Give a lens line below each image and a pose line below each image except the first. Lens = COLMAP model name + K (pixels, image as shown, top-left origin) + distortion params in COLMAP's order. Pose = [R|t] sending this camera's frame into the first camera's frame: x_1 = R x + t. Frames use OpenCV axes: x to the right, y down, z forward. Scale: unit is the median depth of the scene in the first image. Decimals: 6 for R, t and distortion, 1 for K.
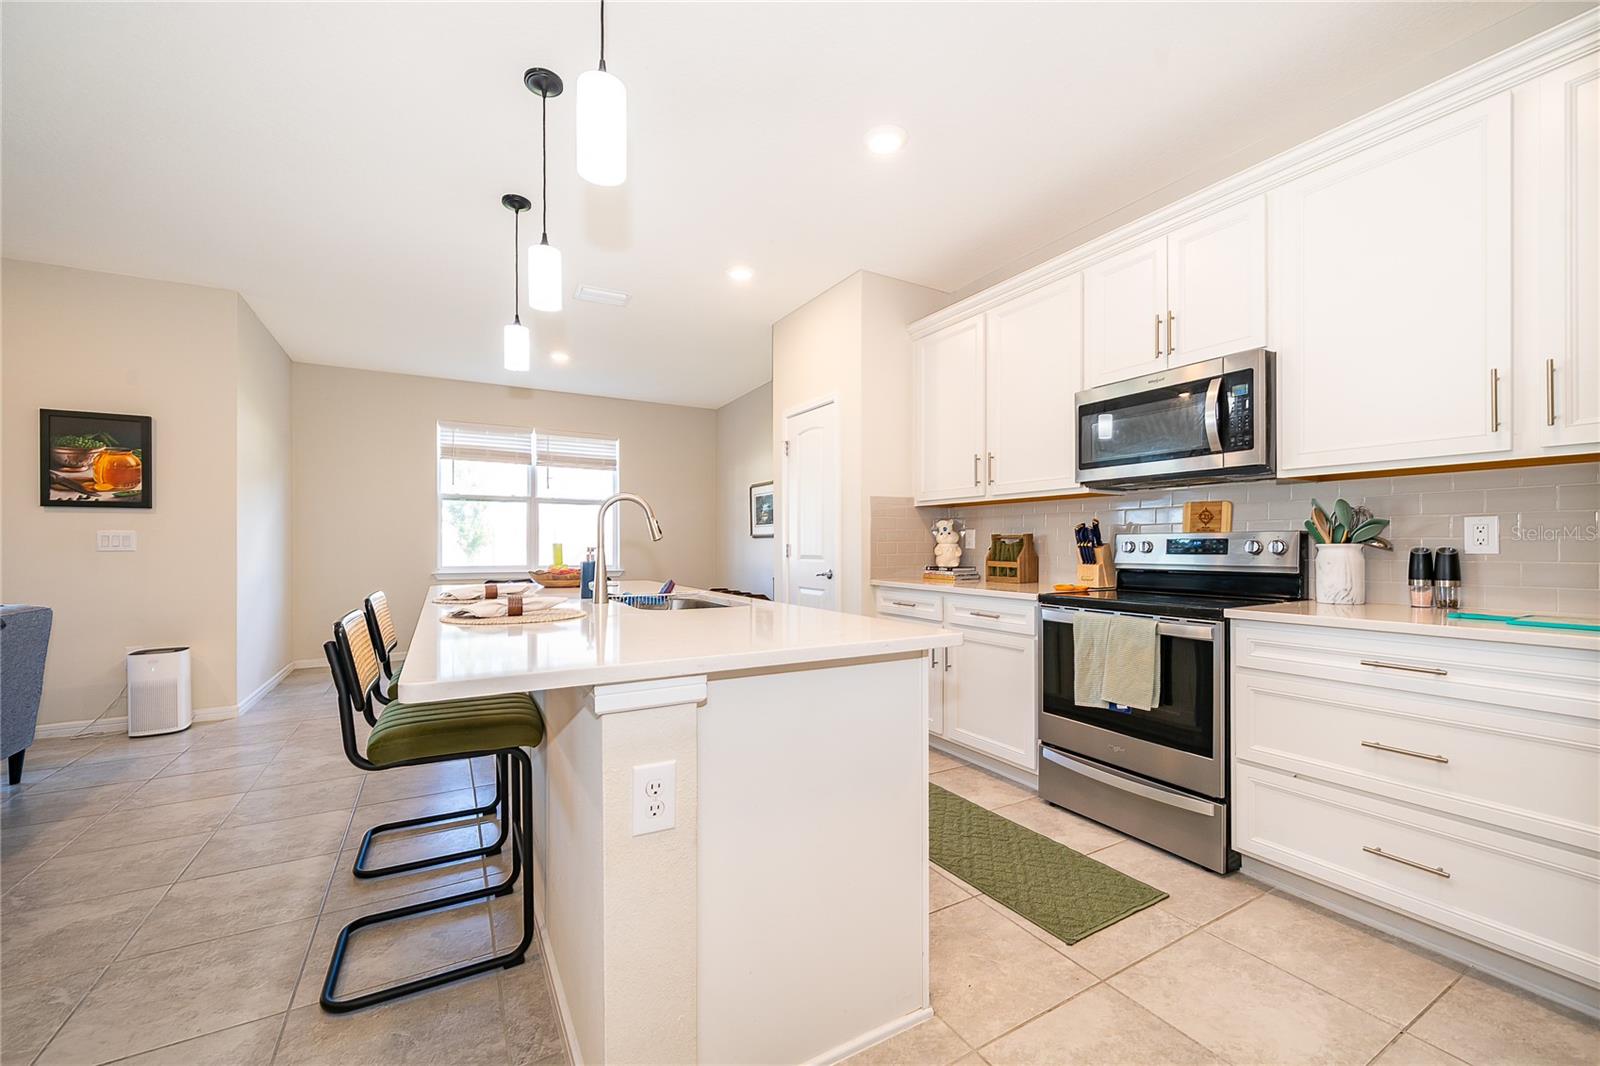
lens RADIAL K [[635.2, 0, 796.5], [0, 635.2, 548.8], [0, 0, 1]] dist [-0.004013, 0.000958]
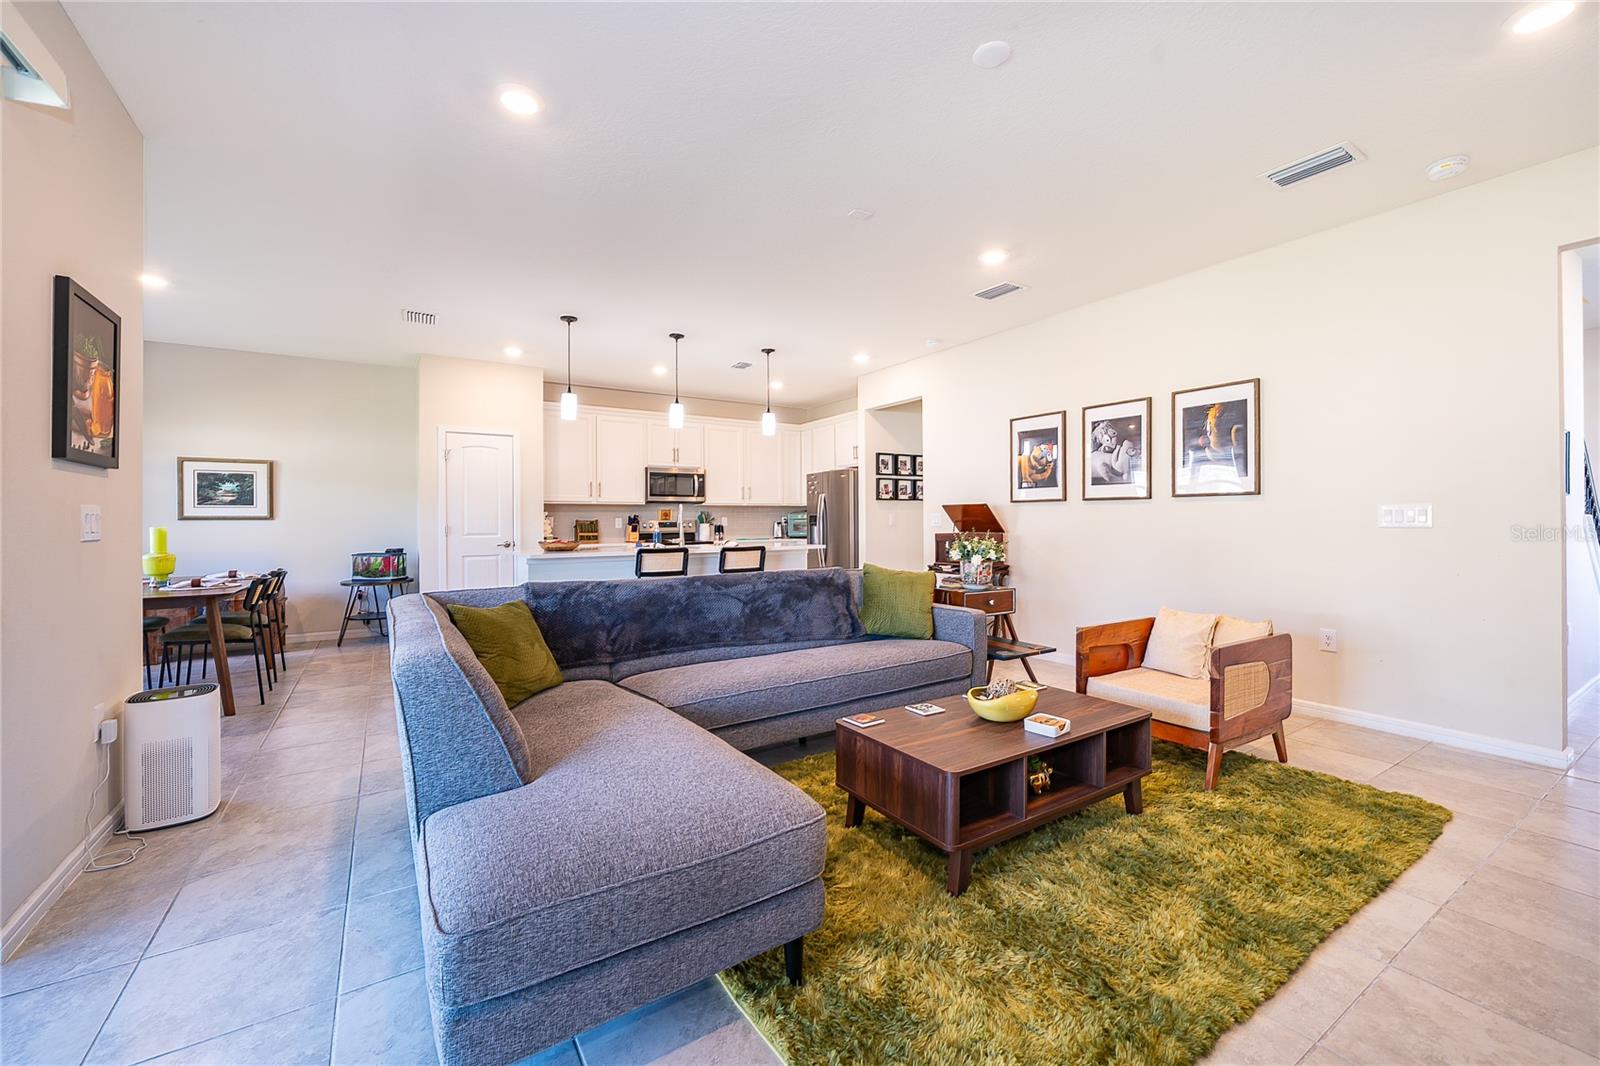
lens RADIAL K [[635.2, 0, 796.3], [0, 635.2, 519.6], [0, 0, 1]] dist [-0.004013, 0.000958]
pose [[-0.066678, 0.003218, 0.997769, -1.777109], [0.013534, 0.999906, -0.002321, -0.009325], [-0.997683, 0.013349, -0.066715, 0.448526]]
